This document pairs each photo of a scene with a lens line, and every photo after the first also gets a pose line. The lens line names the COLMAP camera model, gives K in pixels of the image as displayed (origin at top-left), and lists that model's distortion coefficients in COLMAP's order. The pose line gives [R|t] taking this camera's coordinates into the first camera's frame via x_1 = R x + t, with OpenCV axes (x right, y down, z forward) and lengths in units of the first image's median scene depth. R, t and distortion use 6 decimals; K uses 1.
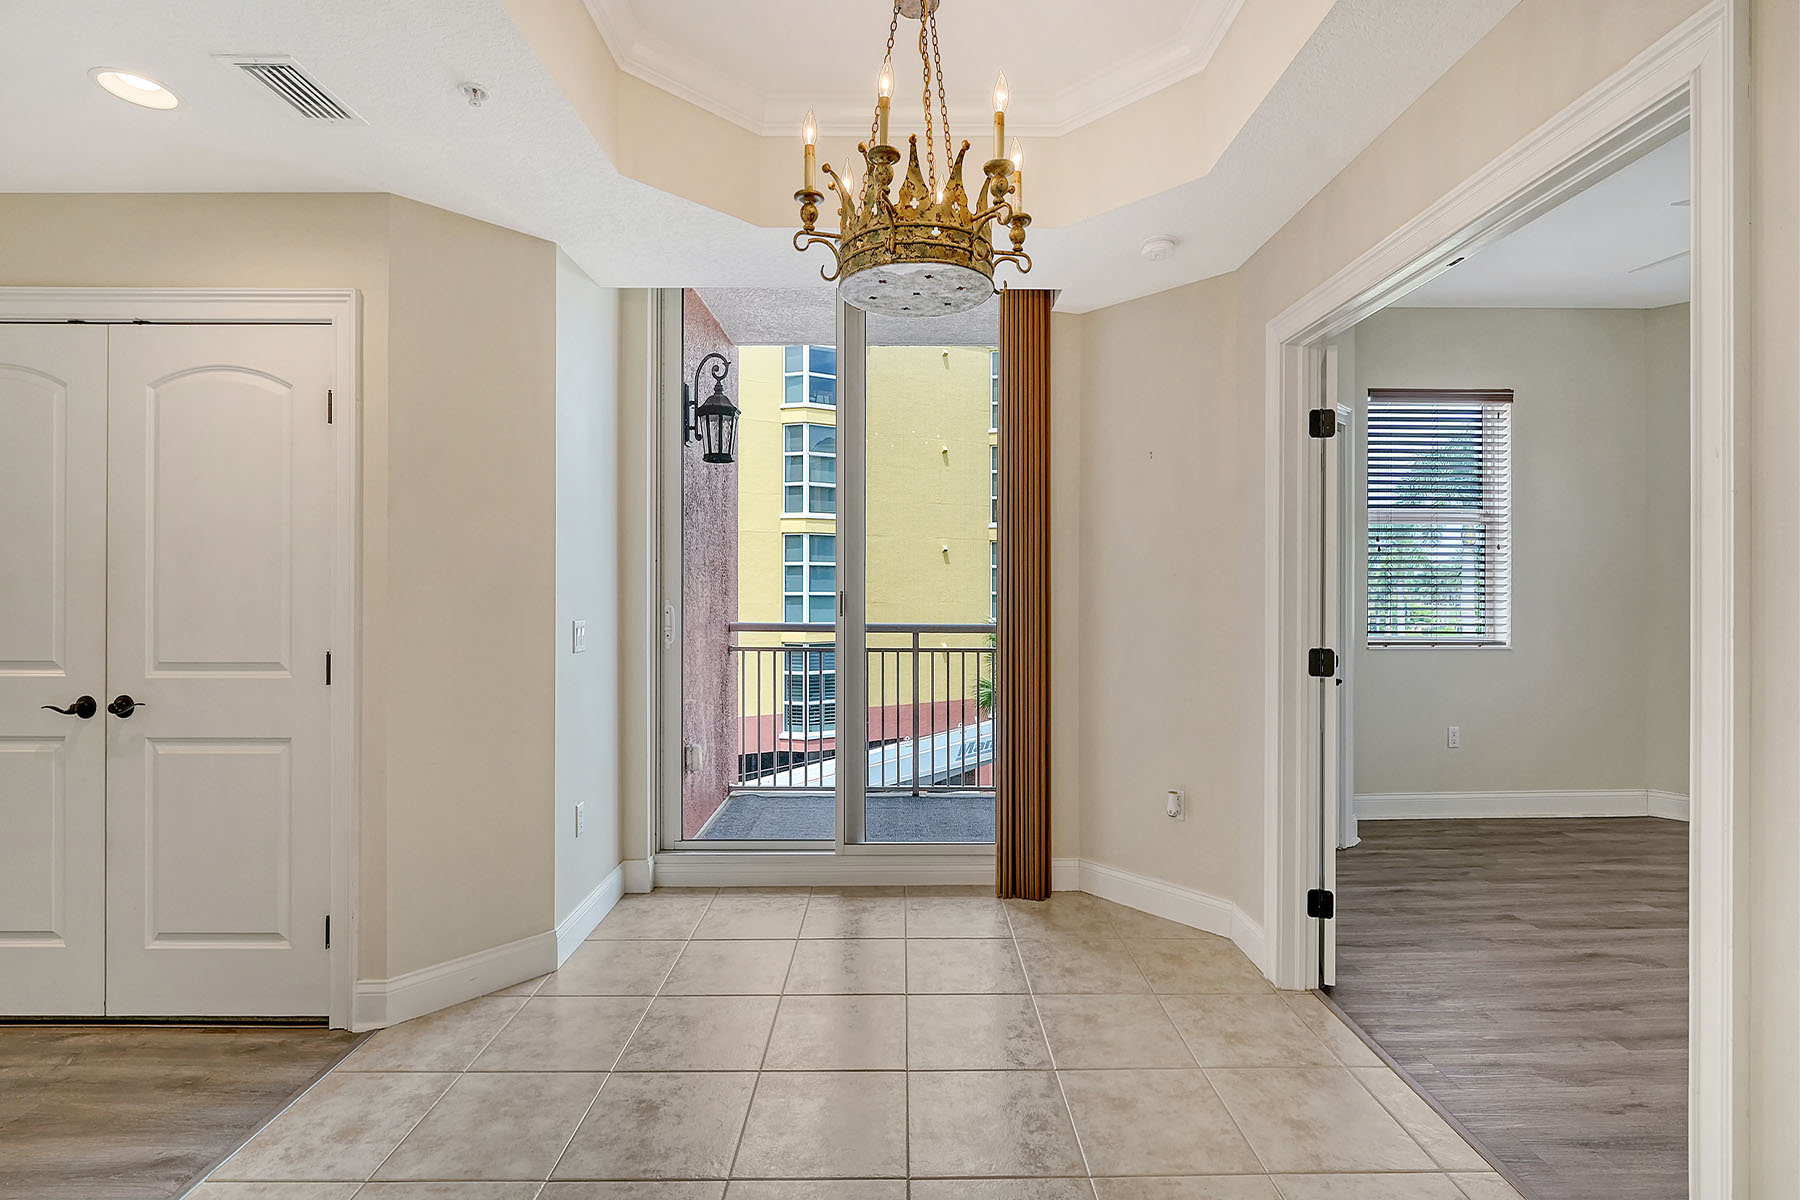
lens RADIAL K [[810.6, 0, 895.7], [0, 810.6, 589.1], [0, 0, 1]] dist [-0.001150, 0.000438]
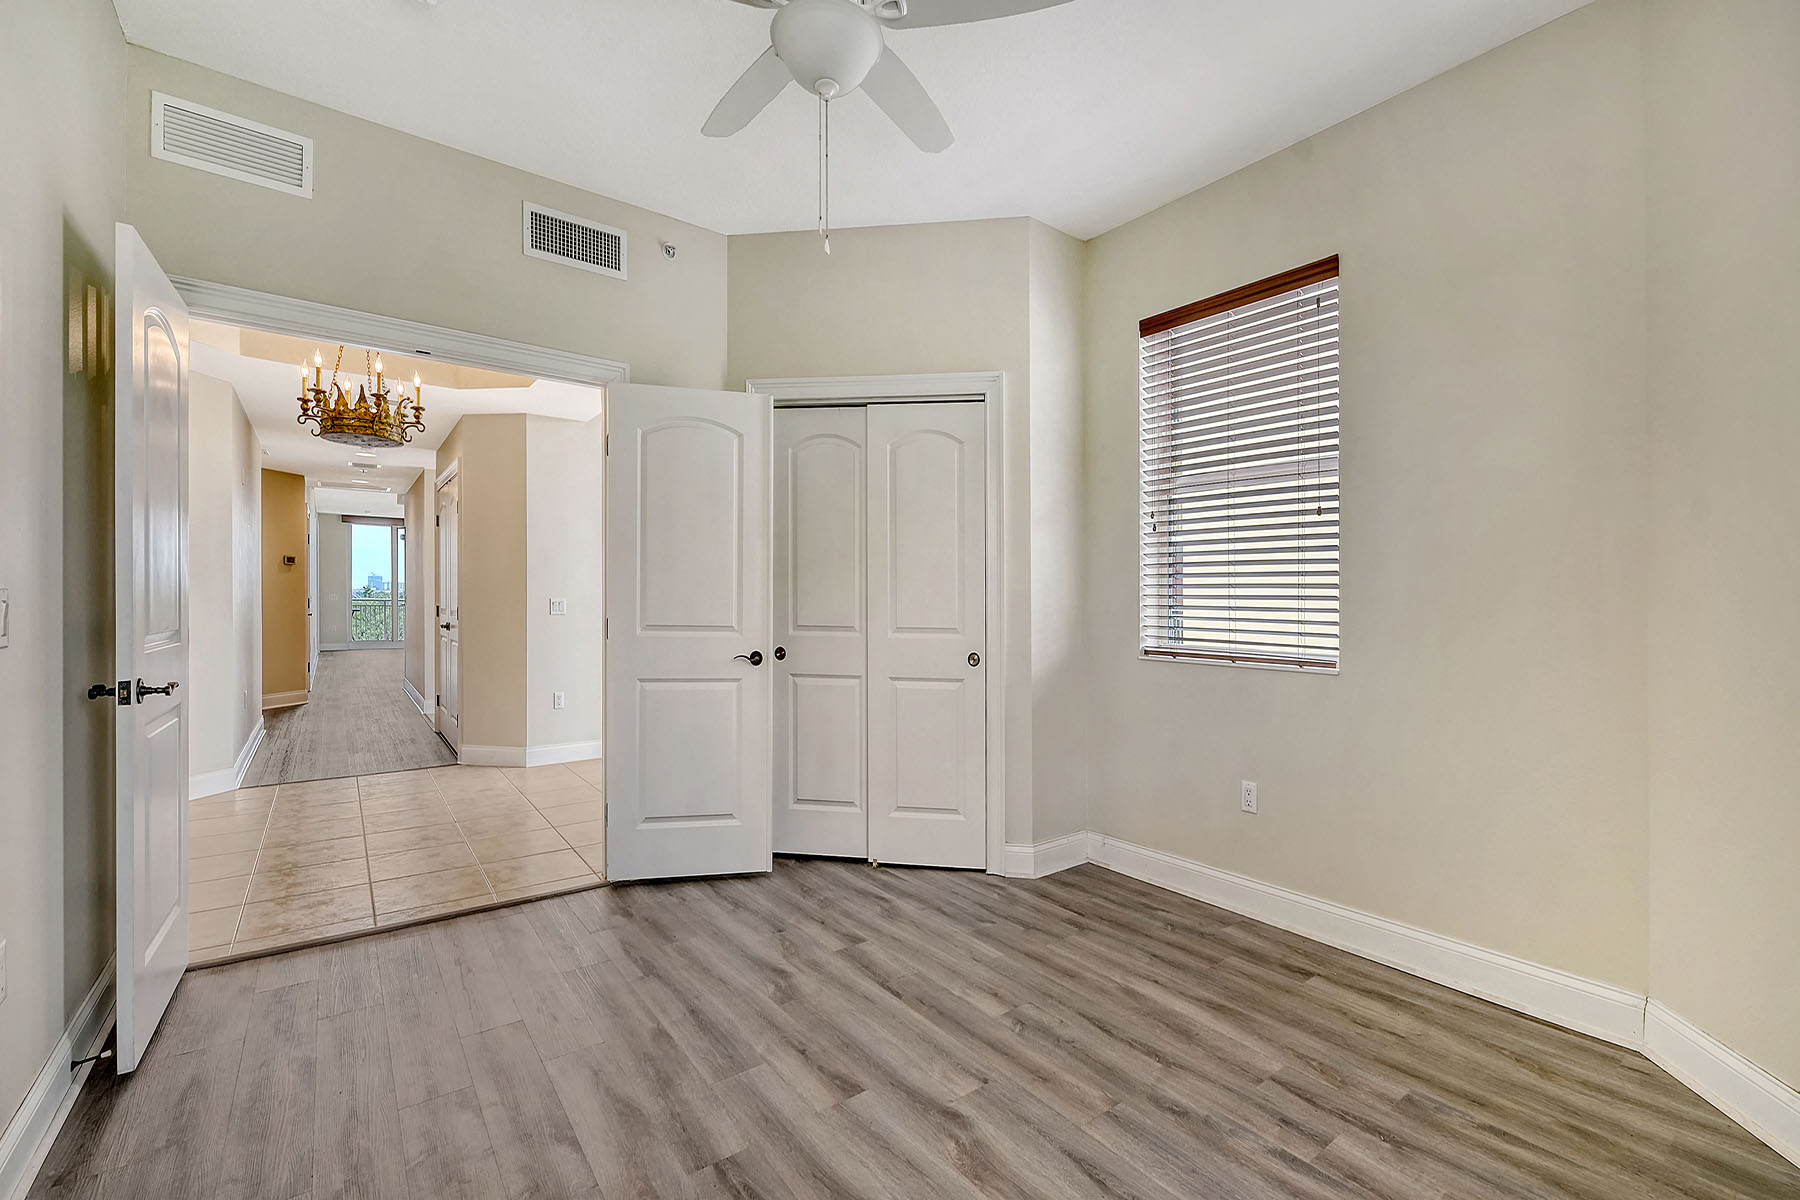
lens RADIAL K [[762.3, 0, 908.4], [0, 762.3, 609.5], [0, 0, 1]] dist [-0.000402, -0.002112]
pose [[0.583636, 0.015123, -0.811875, 1.179576], [-0.016564, 0.999840, 0.006717, 0.029478], [0.811846, 0.009528, 0.583793, 0.446785]]
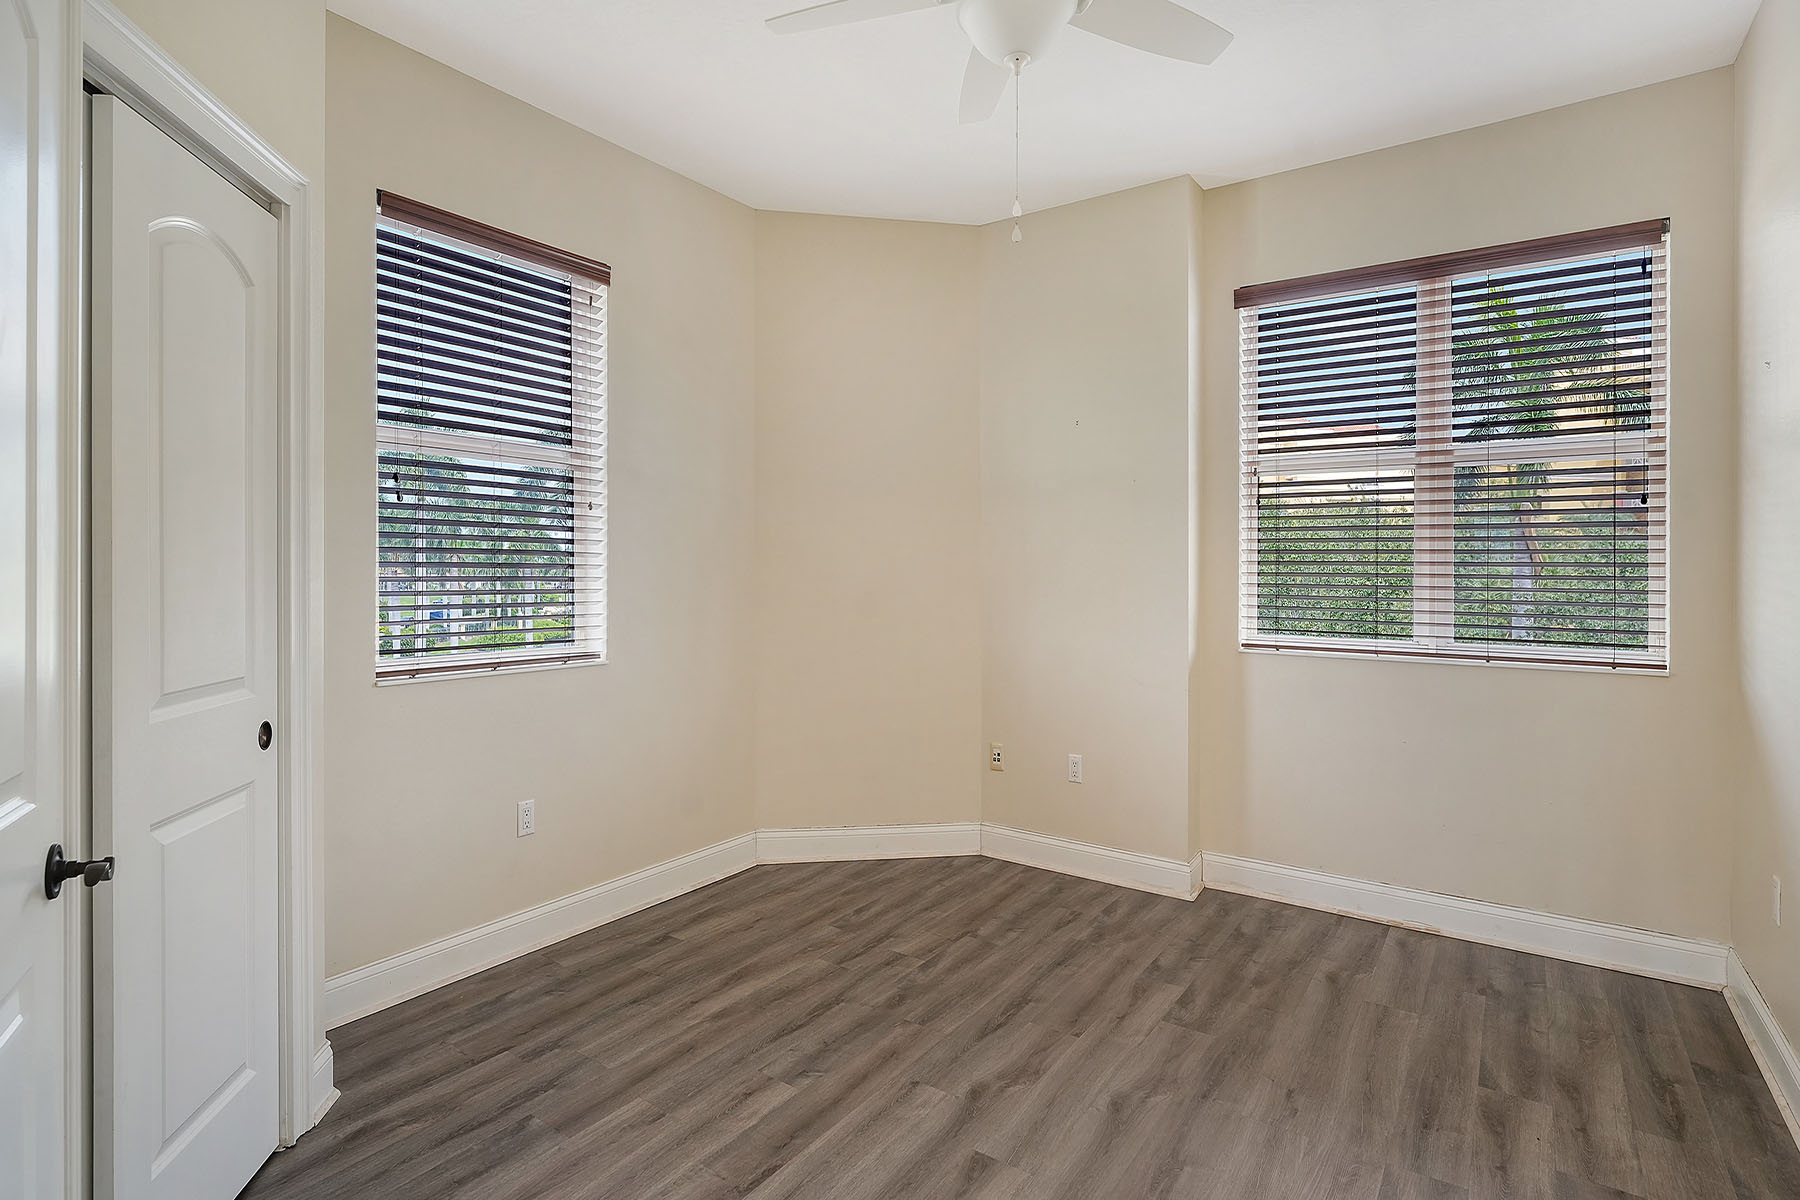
lens RADIAL K [[900.9, 0, 893.2], [0, 900.9, 562.8], [0, 0, 1]] dist [-0.014217, 0.000298]
pose [[0.593428, 0.008122, 0.804846, 0.355019], [0.003083, 0.999919, -0.012363, 0.002933], [-0.804881, 0.009818, 0.593355, 0.436352]]
